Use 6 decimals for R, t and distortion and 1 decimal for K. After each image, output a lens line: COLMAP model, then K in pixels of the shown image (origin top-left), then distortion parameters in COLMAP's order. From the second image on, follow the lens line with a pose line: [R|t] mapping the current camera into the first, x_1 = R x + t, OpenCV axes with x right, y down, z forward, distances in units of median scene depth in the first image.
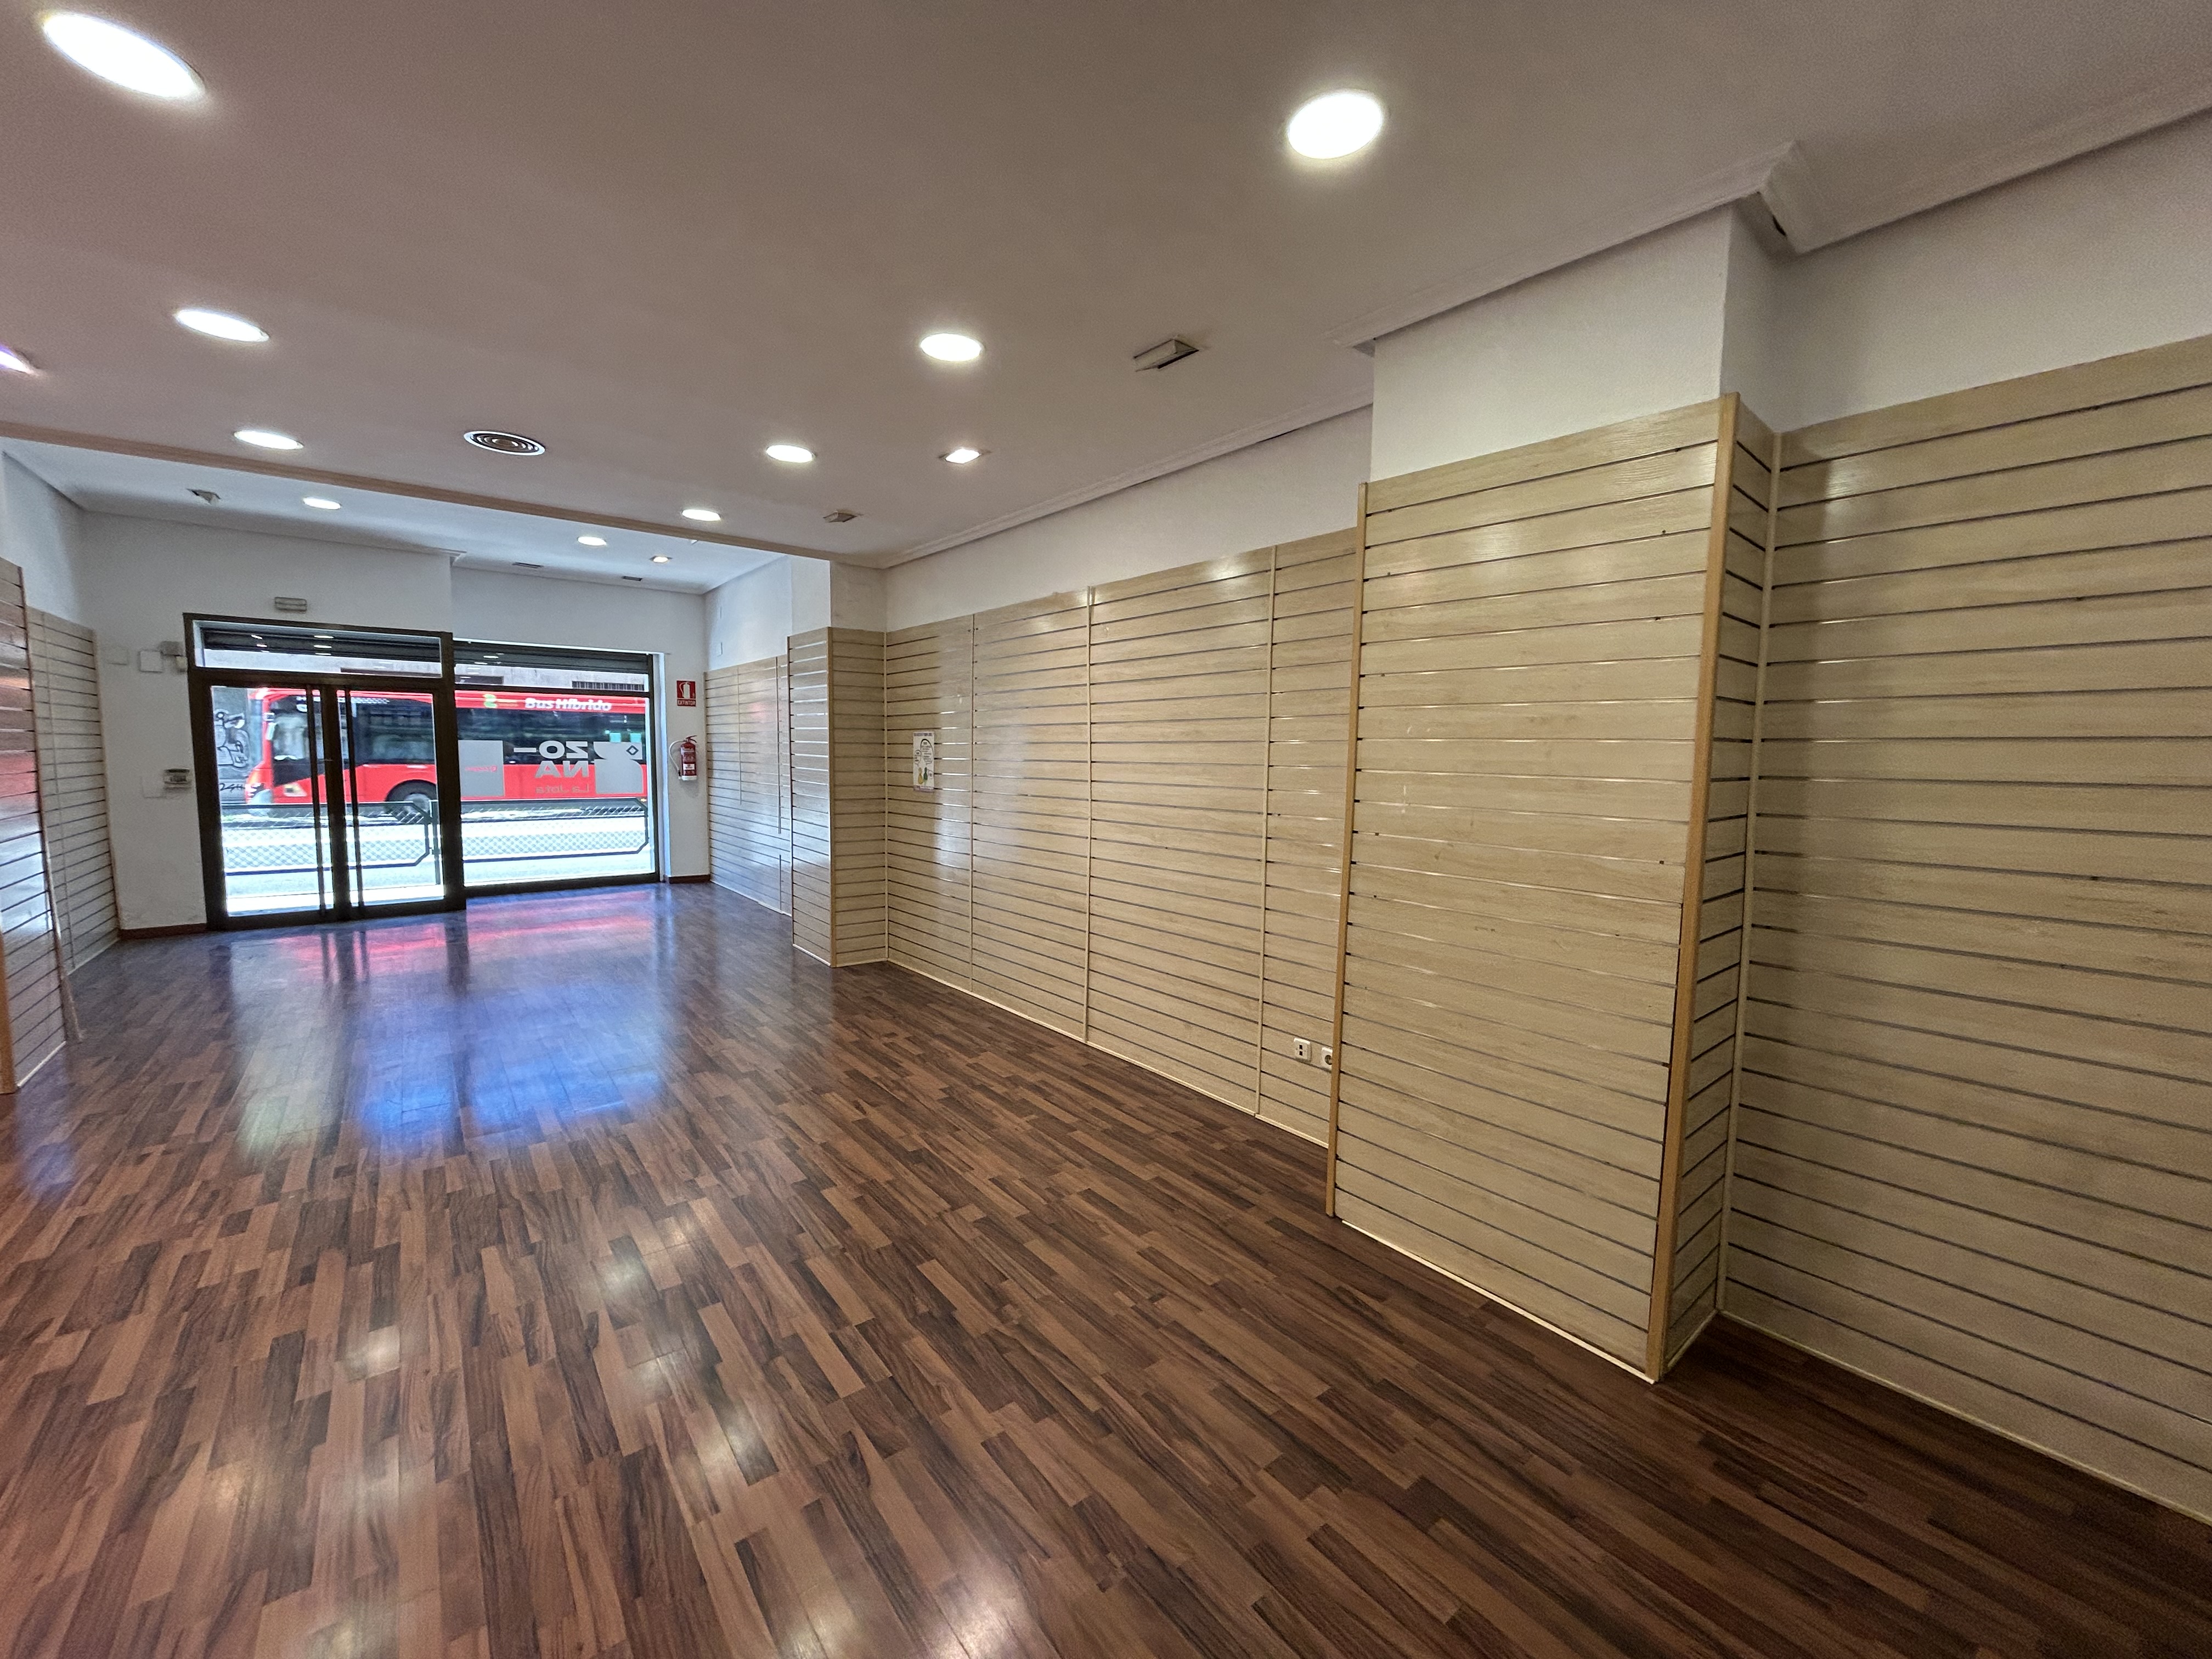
lens RADIAL K [[885.1, 0, 1096.9], [0, 885.1, 822.1], [0, 0, 1]] dist [0.000162, 0.000648]
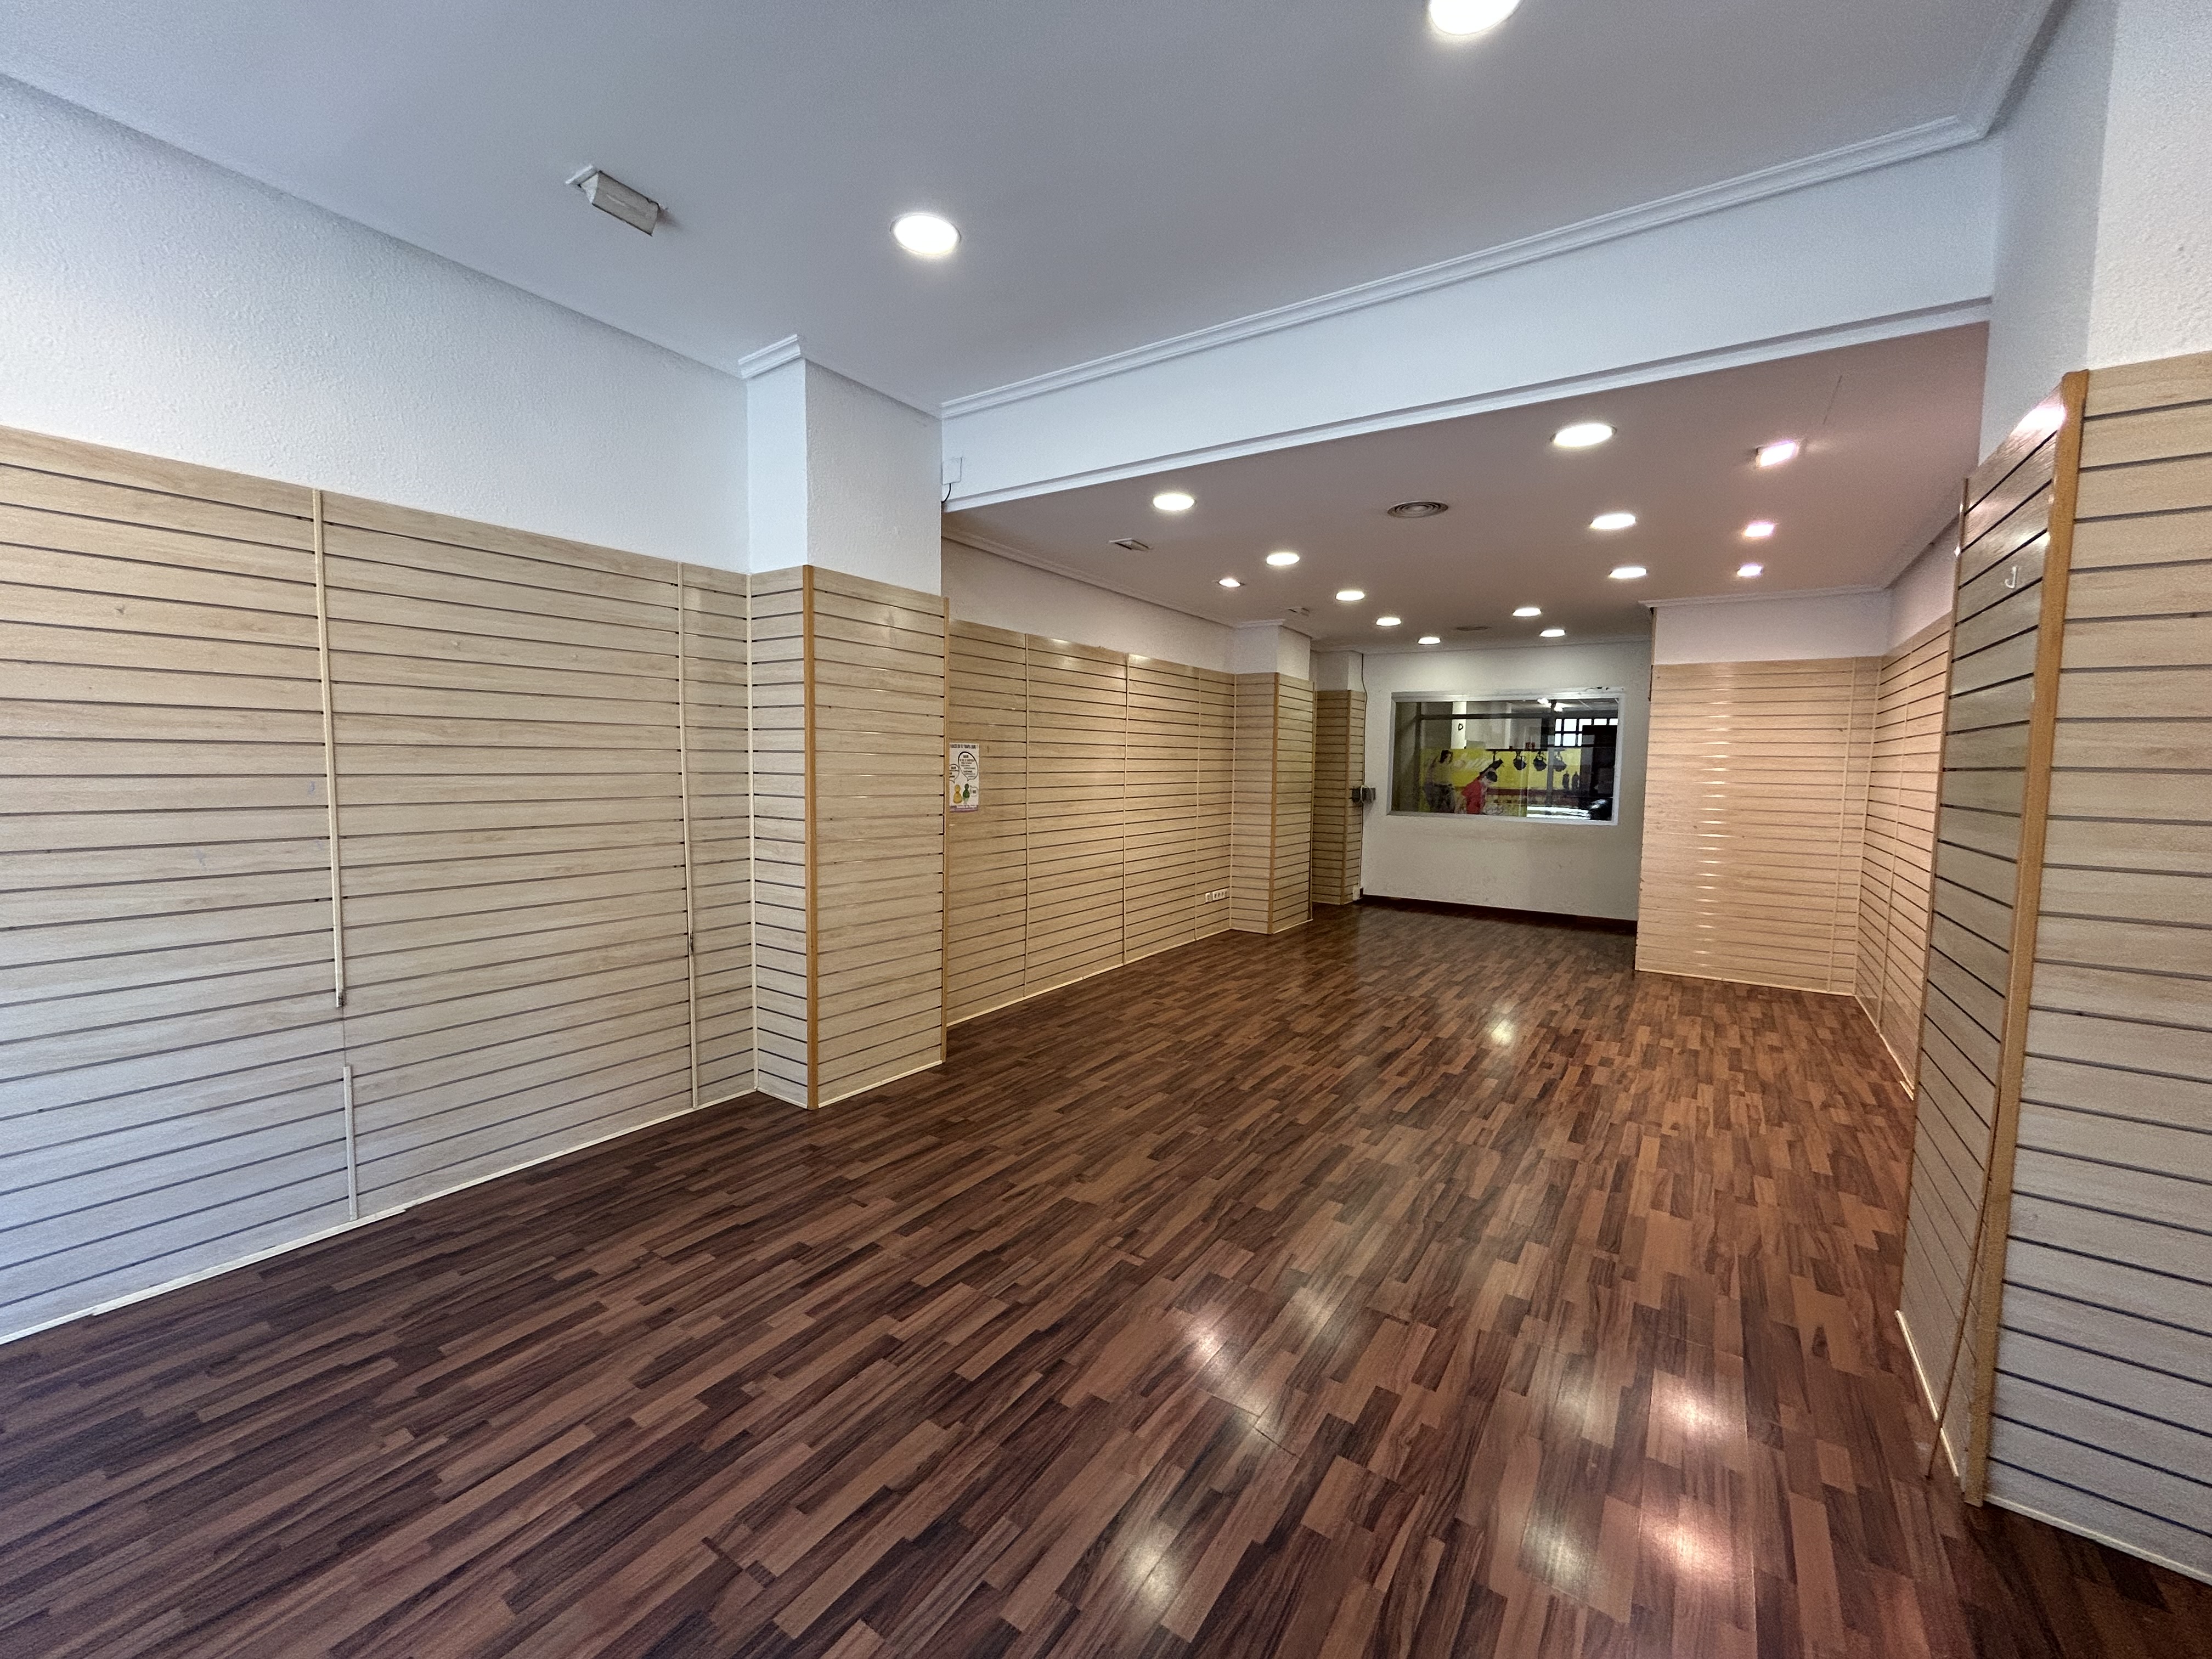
lens RADIAL K [[885.1, 0, 1101.0], [0, 885.1, 826.6], [0, 0, 1]] dist [0.000162, 0.000648]
pose [[-0.295618, -0.087990, 0.951245, -1.557212], [0.058604, 0.992203, 0.109991, -0.157567], [-0.953507, 0.088262, -0.288156, 1.635136]]
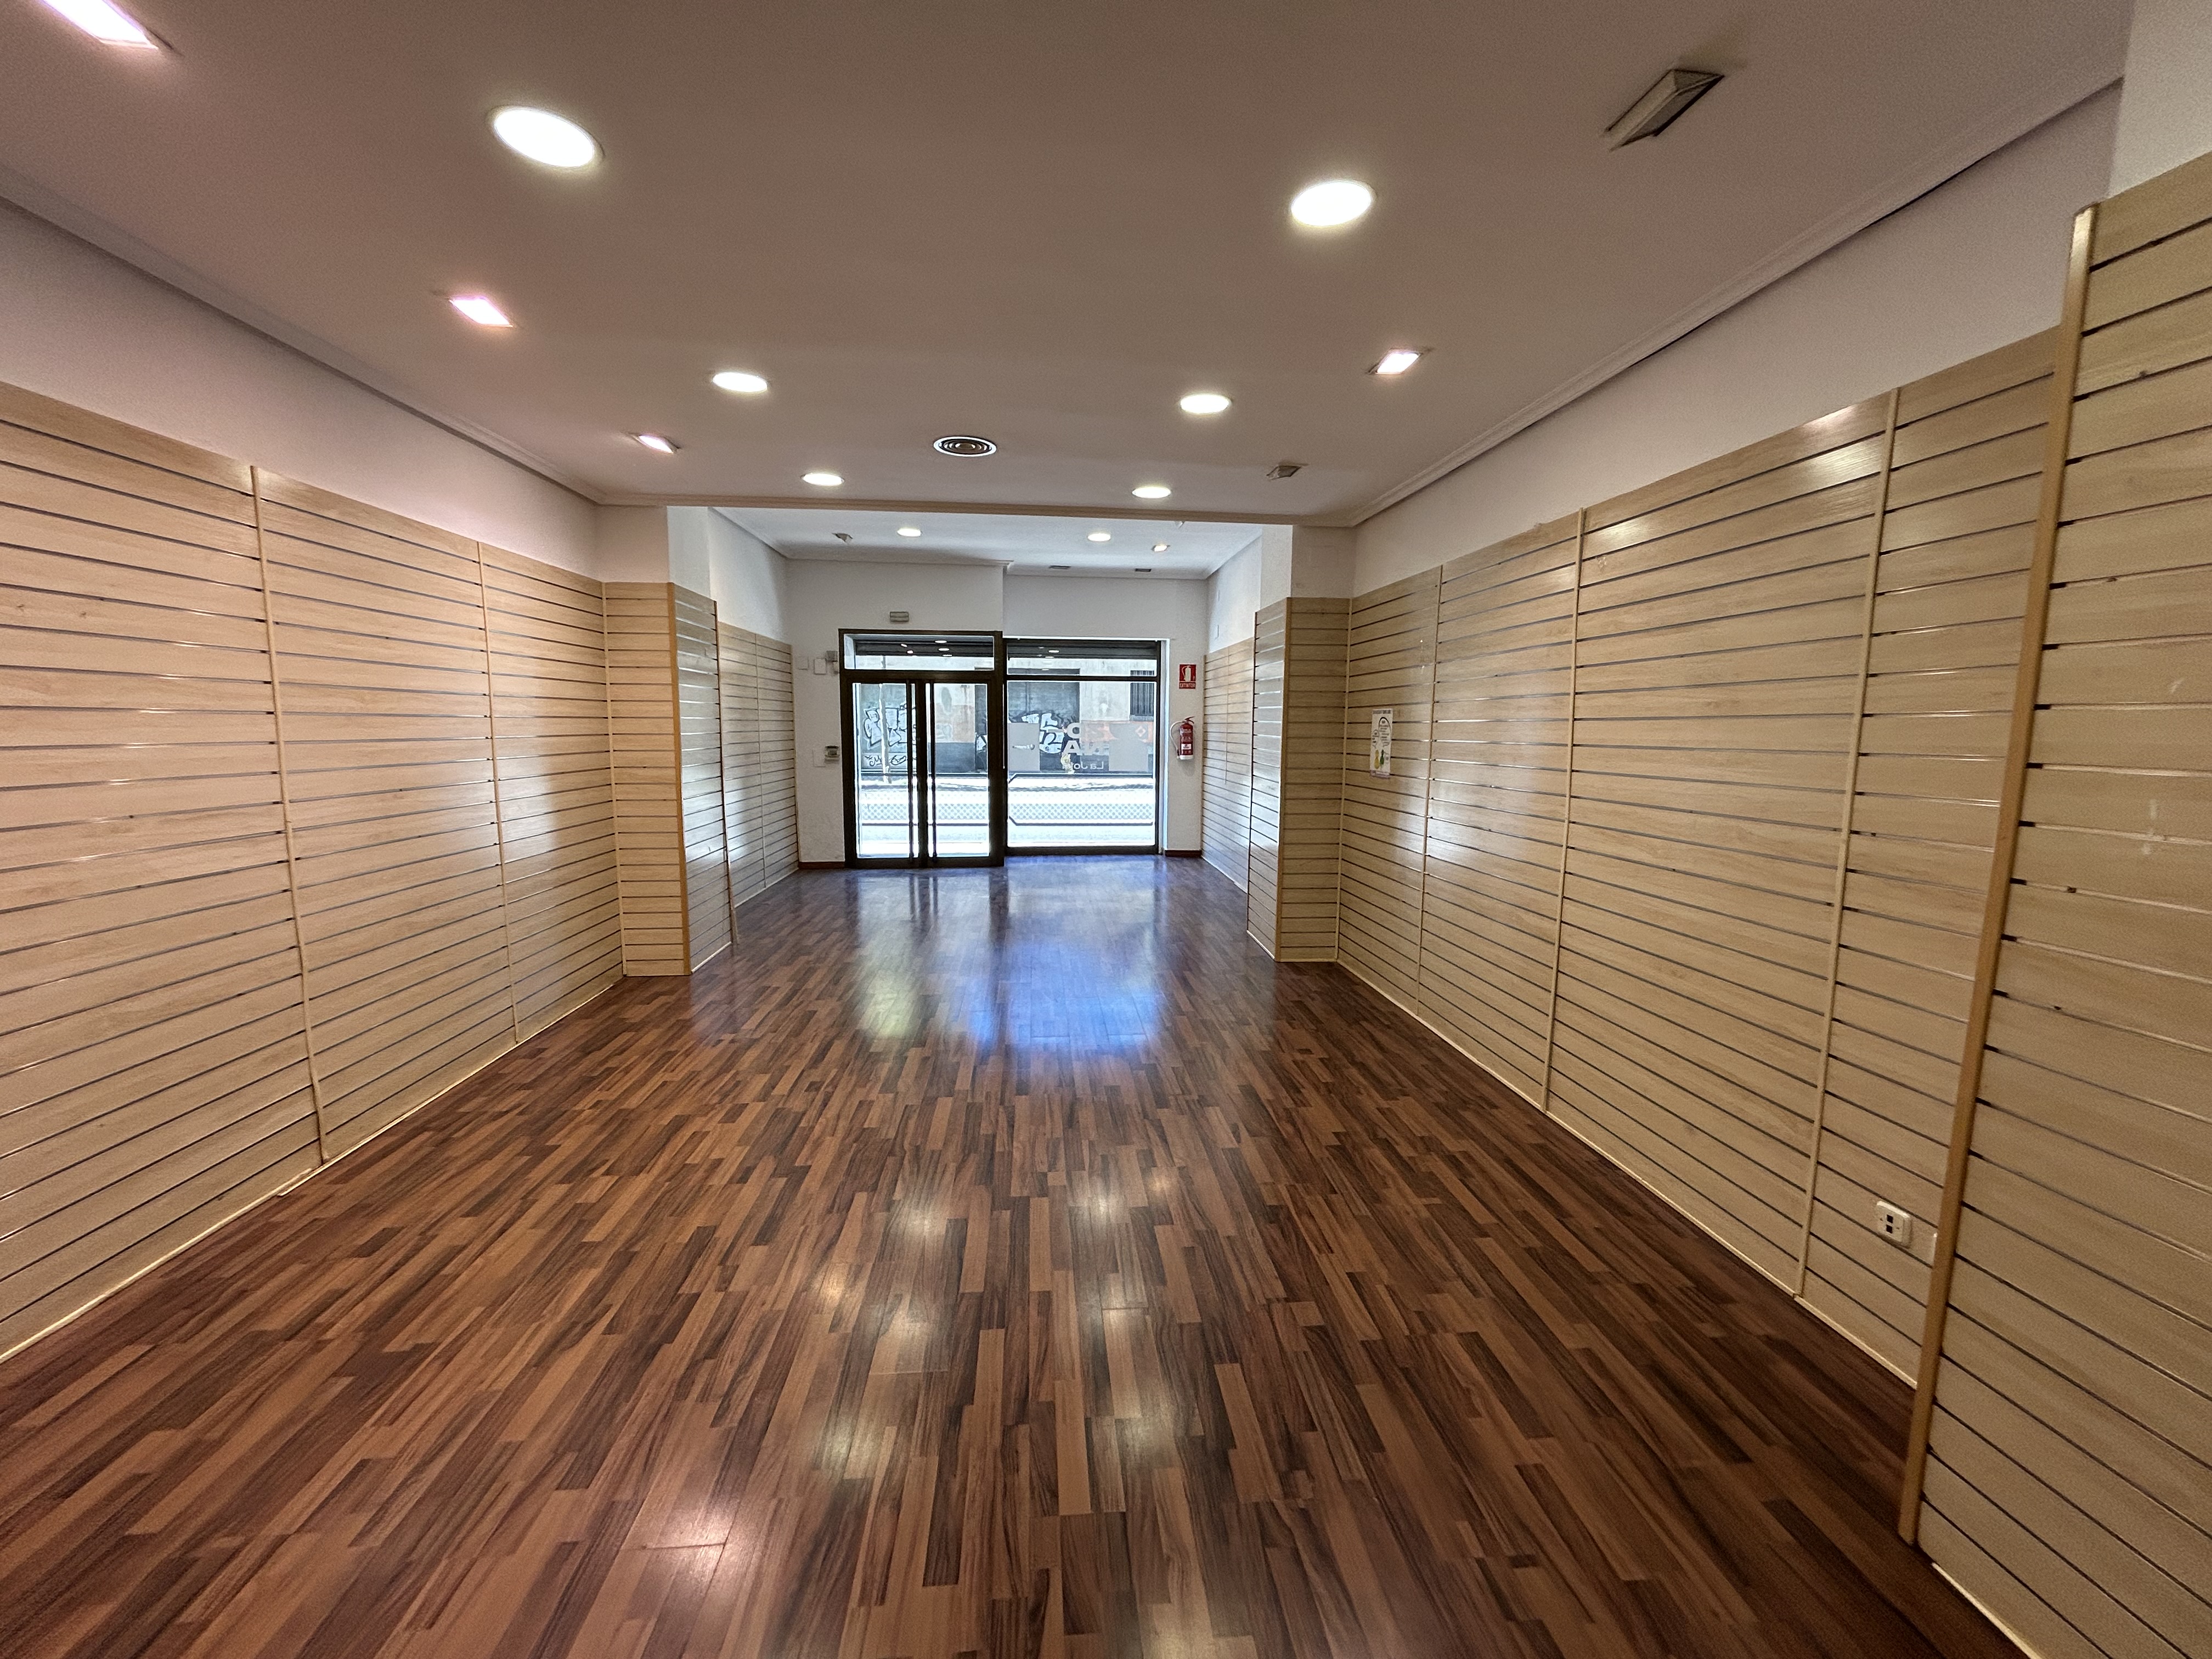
lens RADIAL K [[885.1, 0, 1105.0], [0, 885.1, 825.0], [0, 0, 1]] dist [0.000162, 0.000648]
pose [[0.835880, 0.055494, -0.546100, 0.084401], [-0.041274, 0.998414, 0.038283, -0.014454], [0.547358, -0.009460, 0.836845, 0.172807]]
